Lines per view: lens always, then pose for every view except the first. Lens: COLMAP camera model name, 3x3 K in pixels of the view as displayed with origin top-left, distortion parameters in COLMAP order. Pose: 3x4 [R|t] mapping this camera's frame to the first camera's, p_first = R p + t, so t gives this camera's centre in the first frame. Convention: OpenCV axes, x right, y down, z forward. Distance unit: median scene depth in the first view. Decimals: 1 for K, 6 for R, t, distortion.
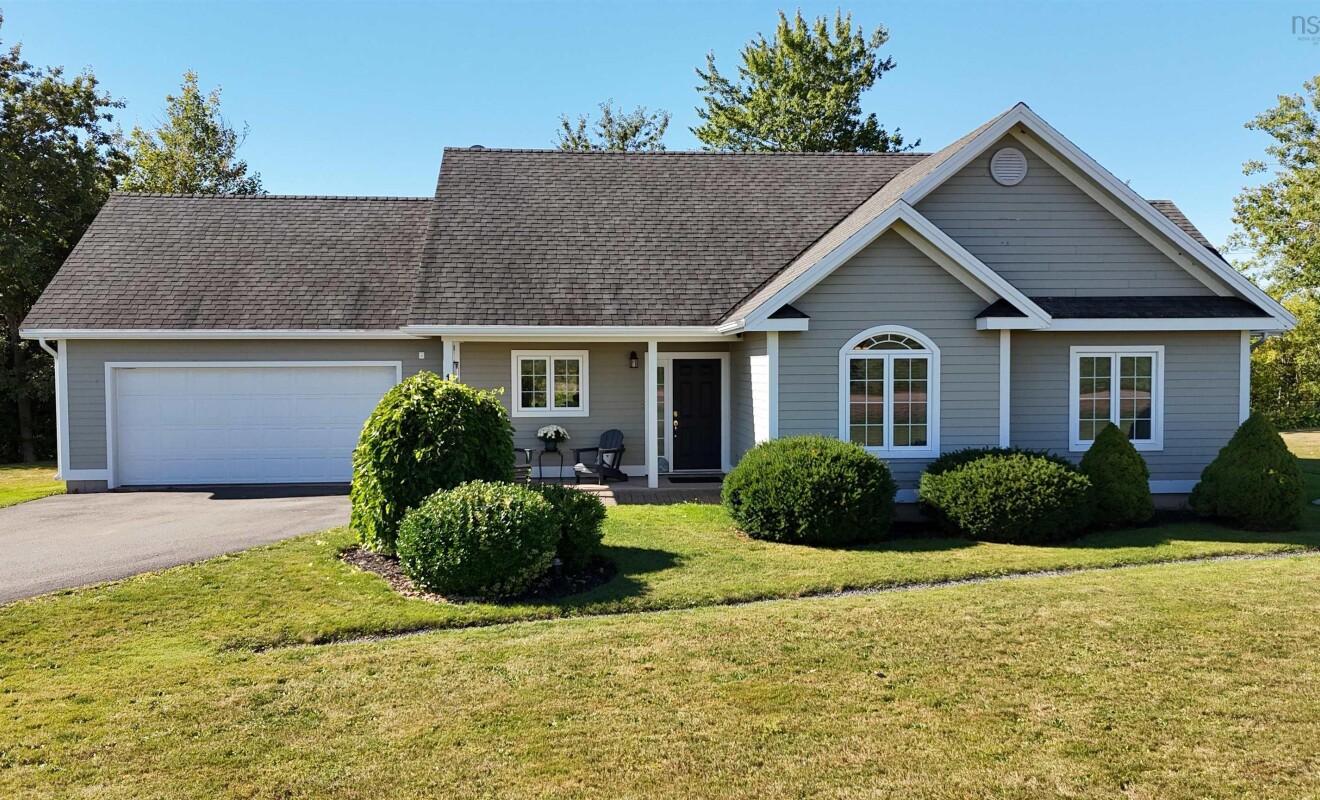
lens RADIAL K [[1054.0, 0, 660.0], [0, 1054.0, 400.0], [0, 0, 1]] dist [0.060639, -0.058996]
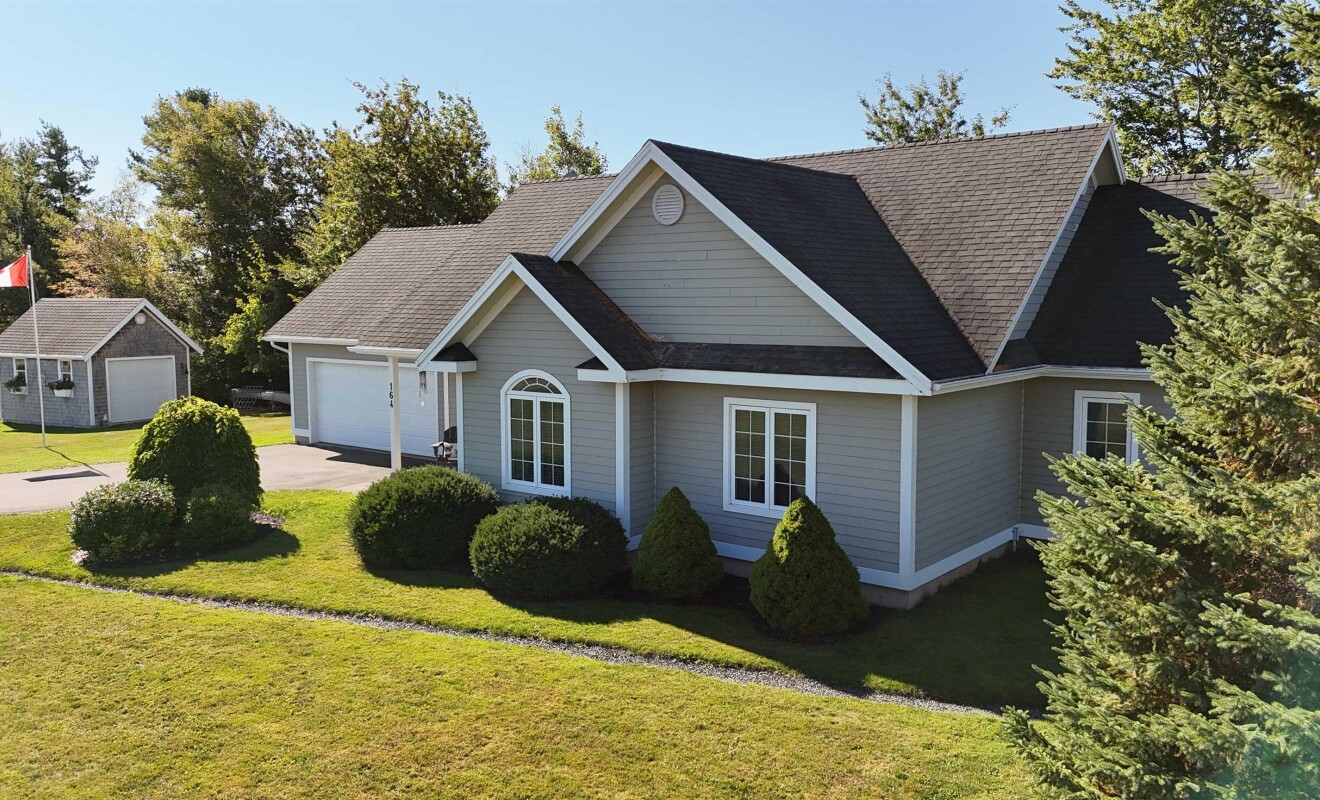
lens RADIAL K [[1054.0, 0, 660.0], [0, 1054.0, 400.0], [0, 0, 1]] dist [0.060639, -0.058996]
pose [[0.742825, 0.068450, -0.665977, 1.003899], [-0.025261, 0.996917, 0.074289, -0.120768], [0.669009, -0.038361, 0.742264, 0.302019]]
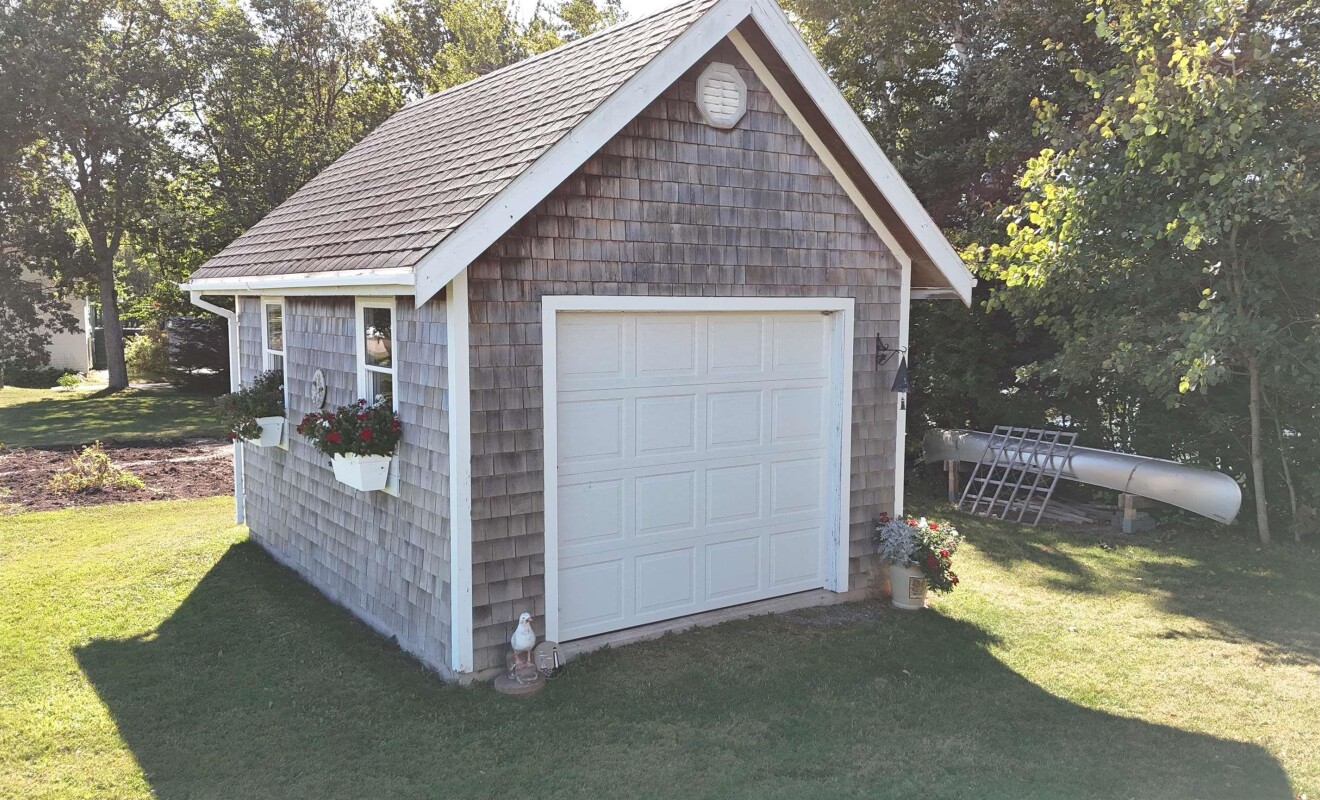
lens RADIAL K [[1054.0, 0, 660.0], [0, 1054.0, 400.0], [0, 0, 1]] dist [0.060639, -0.058996]
pose [[0.361847, 0.100026, -0.926856, -1.066985], [-0.034517, 0.994983, 0.093903, -0.006402], [0.931598, -0.001986, 0.363484, 1.123889]]
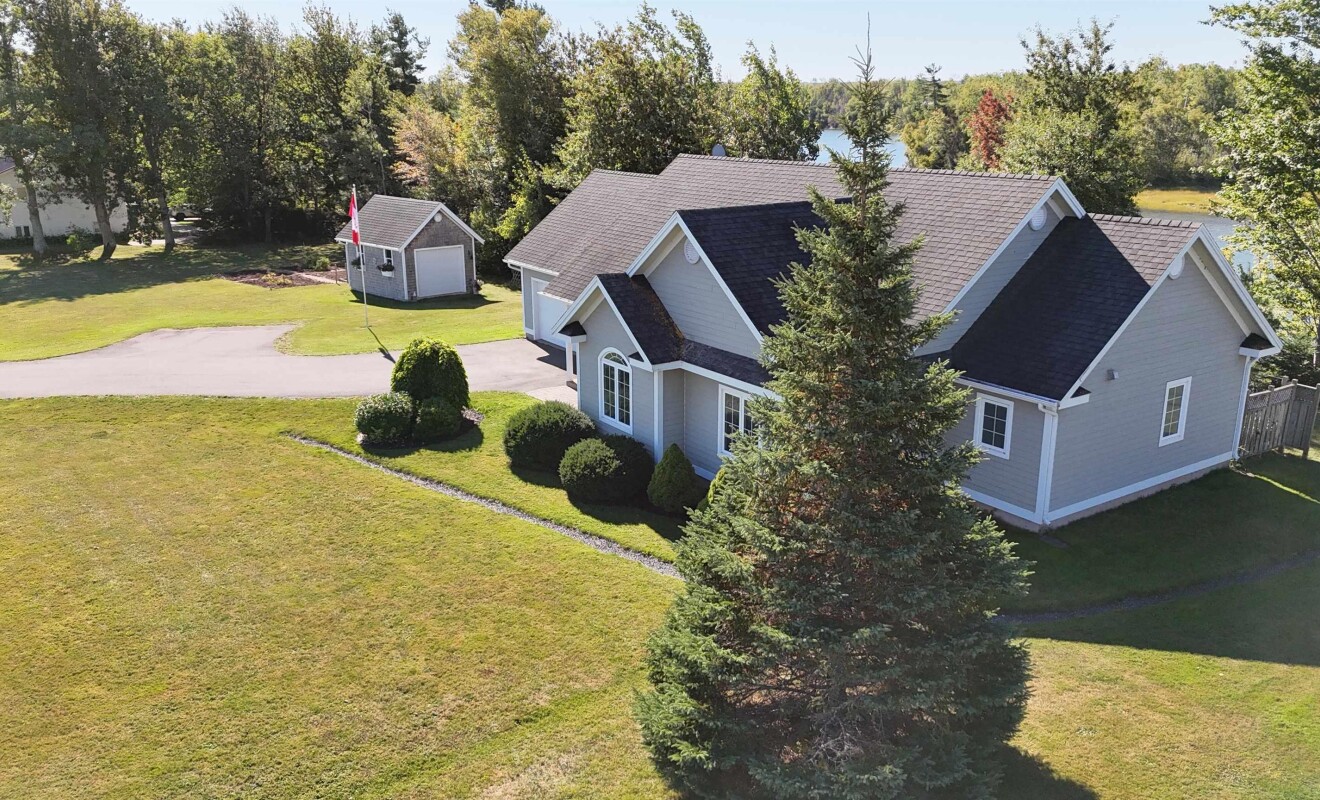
lens RADIAL K [[1054.0, 0, 660.0], [0, 1054.0, 400.0], [0, 0, 1]] dist [0.060639, -0.058996]
pose [[0.507978, 0.237384, -0.828014, 1.575149], [-0.031333, 0.965732, 0.257643, -0.403433], [0.860800, -0.104933, 0.498008, 0.257922]]
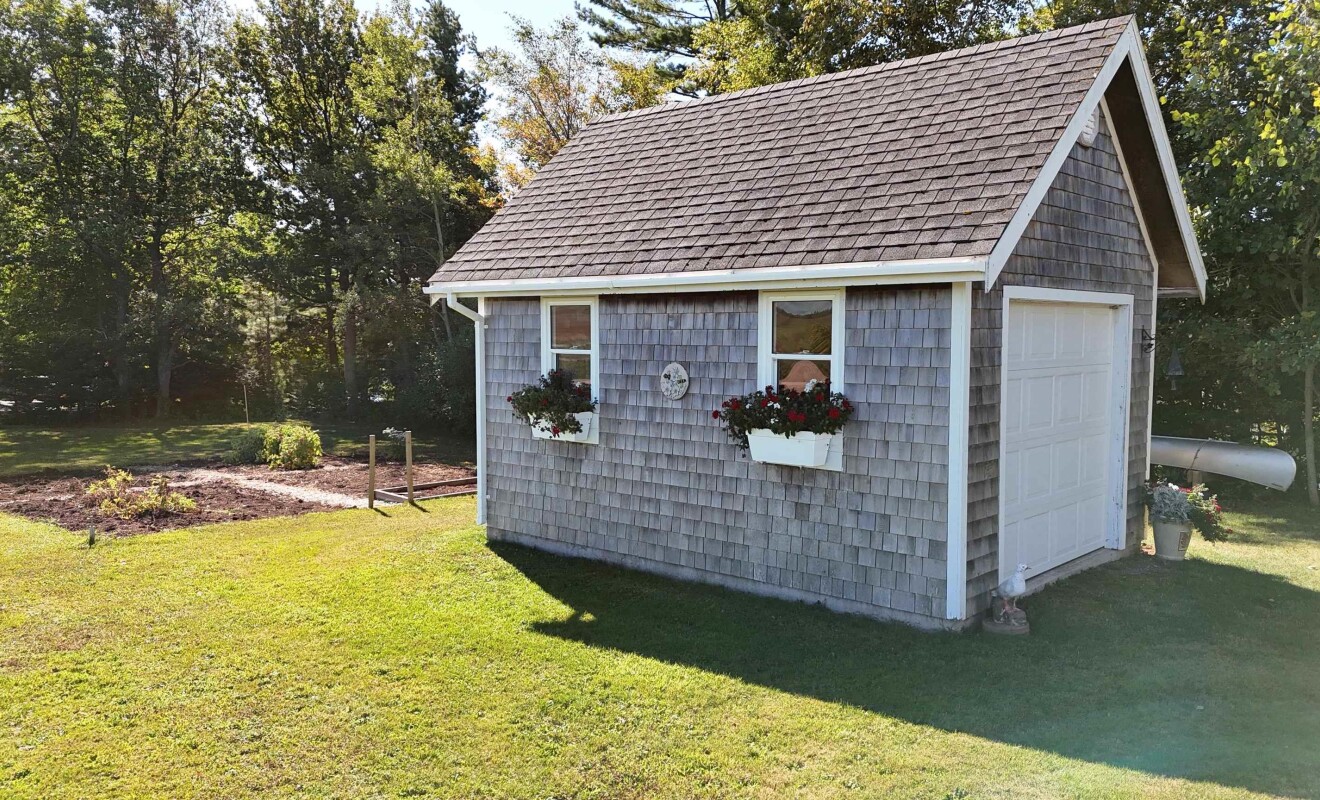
lens RADIAL K [[1054.0, 0, 660.0], [0, 1054.0, 400.0], [0, 0, 1]] dist [0.060639, -0.058996]
pose [[0.562785, 0.065622, -0.823994, -1.164731], [-0.028927, 0.997797, 0.059706, 0.020908], [0.826097, -0.009766, 0.563443, 0.834147]]
